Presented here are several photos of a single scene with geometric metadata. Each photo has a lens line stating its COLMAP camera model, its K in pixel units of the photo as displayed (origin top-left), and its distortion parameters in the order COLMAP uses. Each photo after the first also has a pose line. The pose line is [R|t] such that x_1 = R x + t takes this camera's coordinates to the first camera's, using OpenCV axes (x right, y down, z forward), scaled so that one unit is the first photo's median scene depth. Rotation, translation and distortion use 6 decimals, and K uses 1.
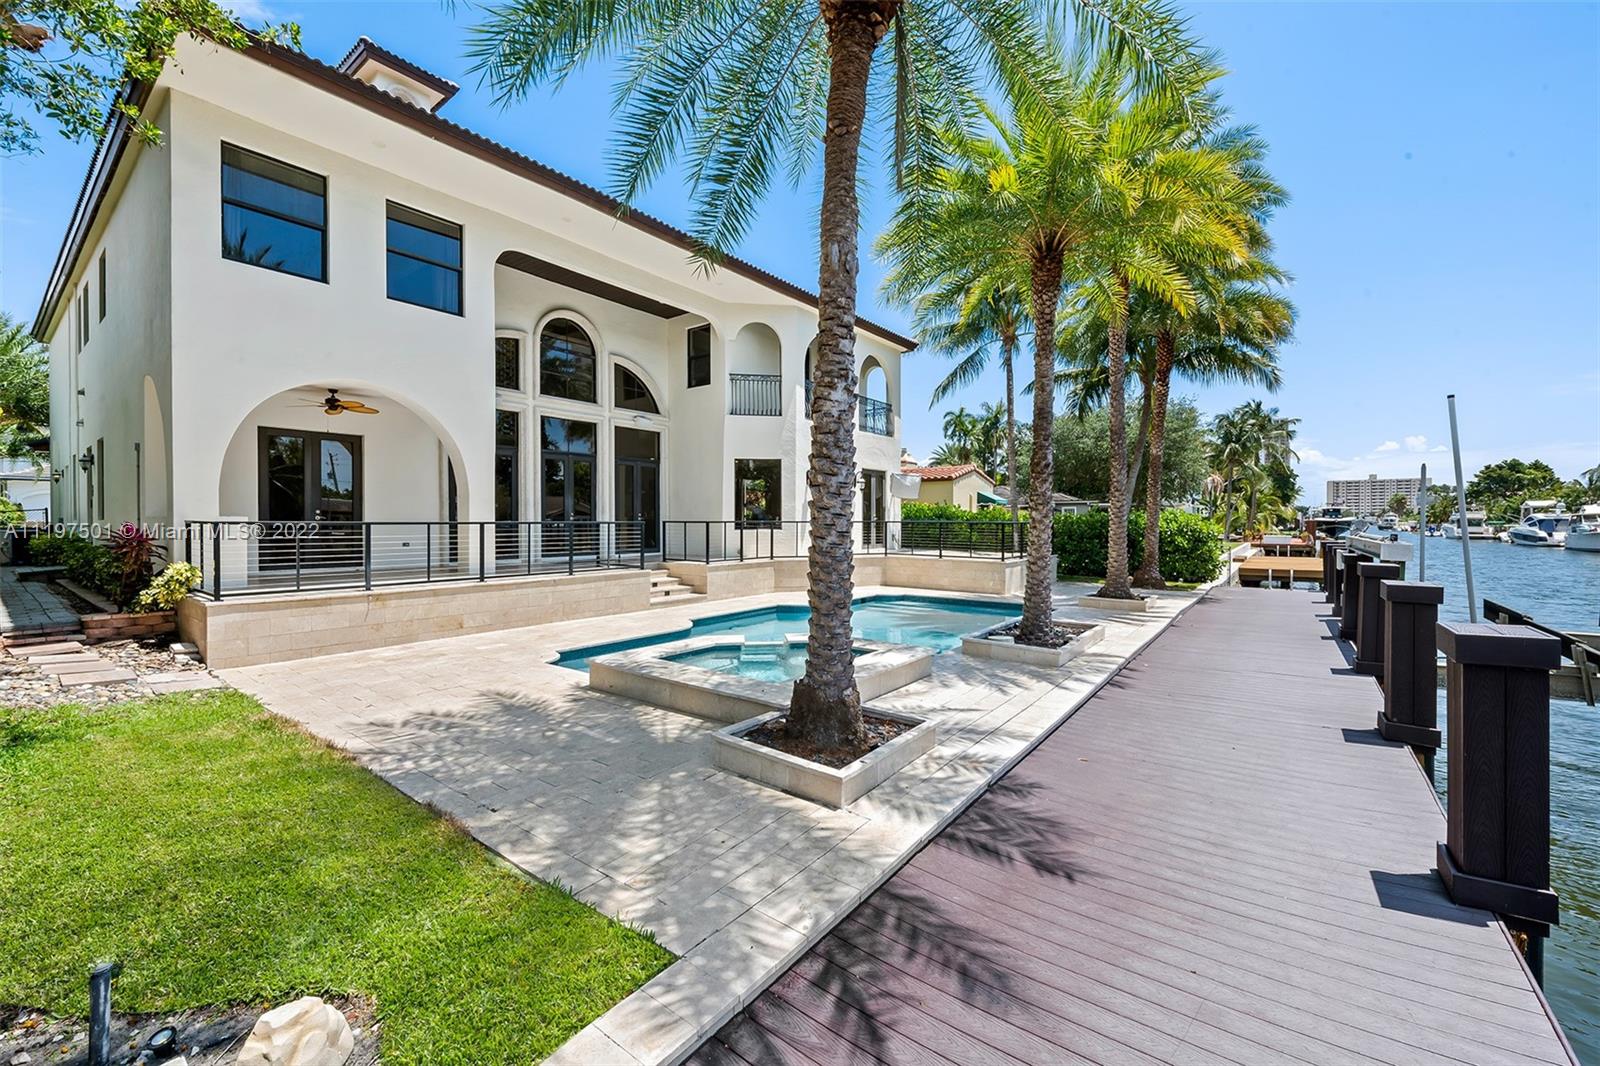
lens RADIAL K [[641.3, 0, 805.0], [0, 641.3, 527.3], [0, 0, 1]] dist [0.001559, -0.002974]
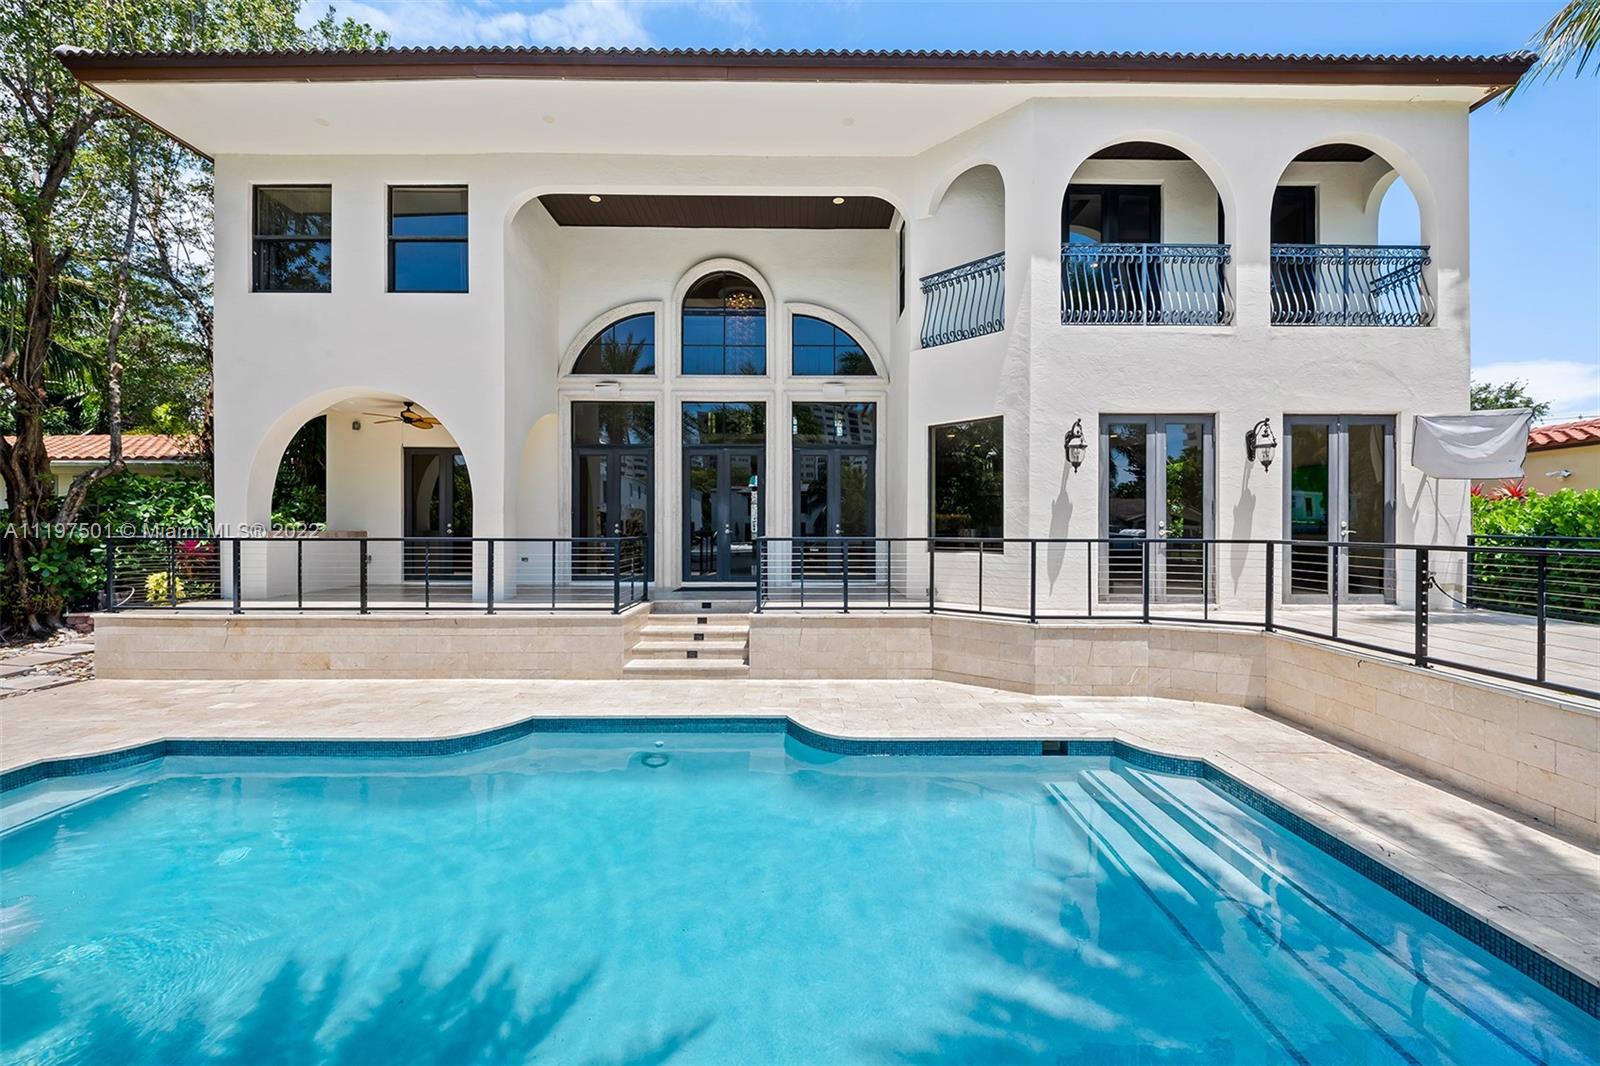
lens RADIAL K [[641.3, 0, 805.0], [0, 641.3, 527.3], [0, 0, 1]] dist [0.001559, -0.002974]
pose [[0.607078, -0.005862, -0.794620, 0.387538], [-0.009690, 0.999844, -0.014779, -0.012557], [0.794583, 0.016672, 0.606927, 0.817384]]
